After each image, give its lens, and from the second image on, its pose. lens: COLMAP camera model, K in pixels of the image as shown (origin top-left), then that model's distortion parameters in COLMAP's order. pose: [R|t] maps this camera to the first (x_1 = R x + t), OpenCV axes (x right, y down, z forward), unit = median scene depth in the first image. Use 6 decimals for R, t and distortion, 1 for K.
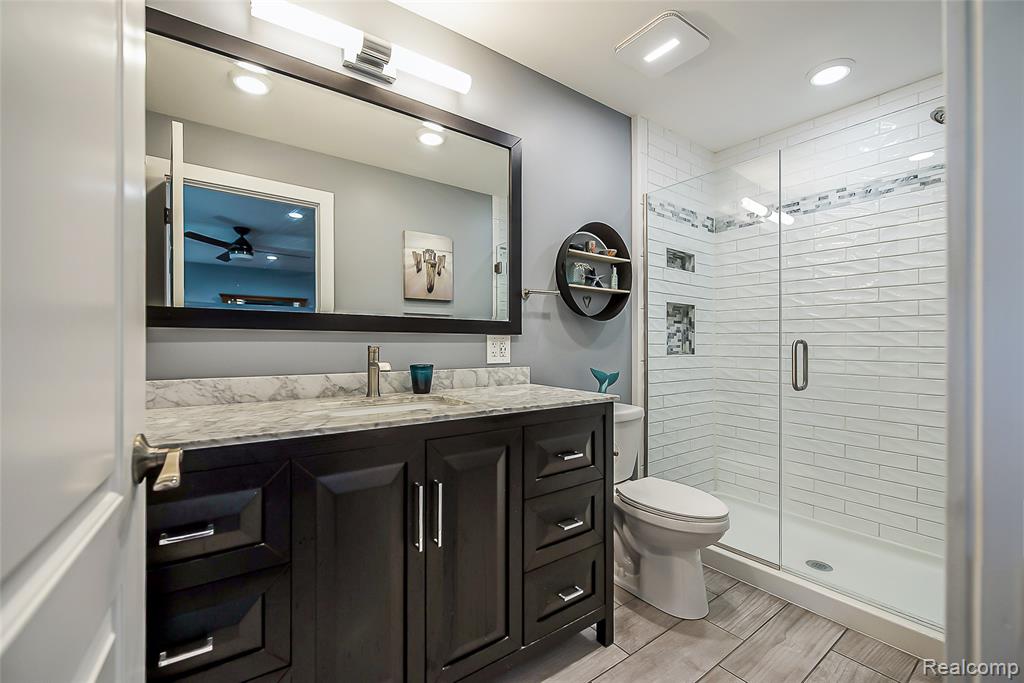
lens RADIAL K [[441.3, 0, 507.7], [0, 441.3, 346.4], [0, 0, 1]] dist [-0.010534, 0.000076]
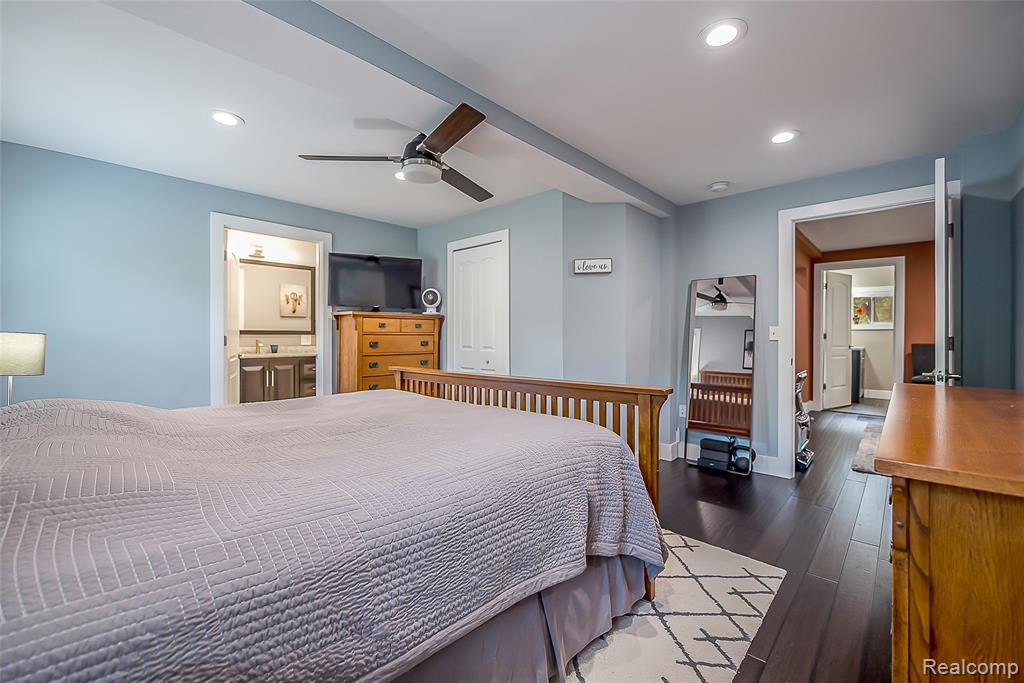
lens RADIAL K [[441.3, 0, 513.5], [0, 441.3, 340.4], [0, 0, 1]] dist [-0.010534, 0.000076]
pose [[0.983719, 0.005545, 0.179626, 0.802854], [-0.005667, 0.999984, 0.000170, 0.000942], [-0.179623, -0.001185, 0.983735, -2.099512]]
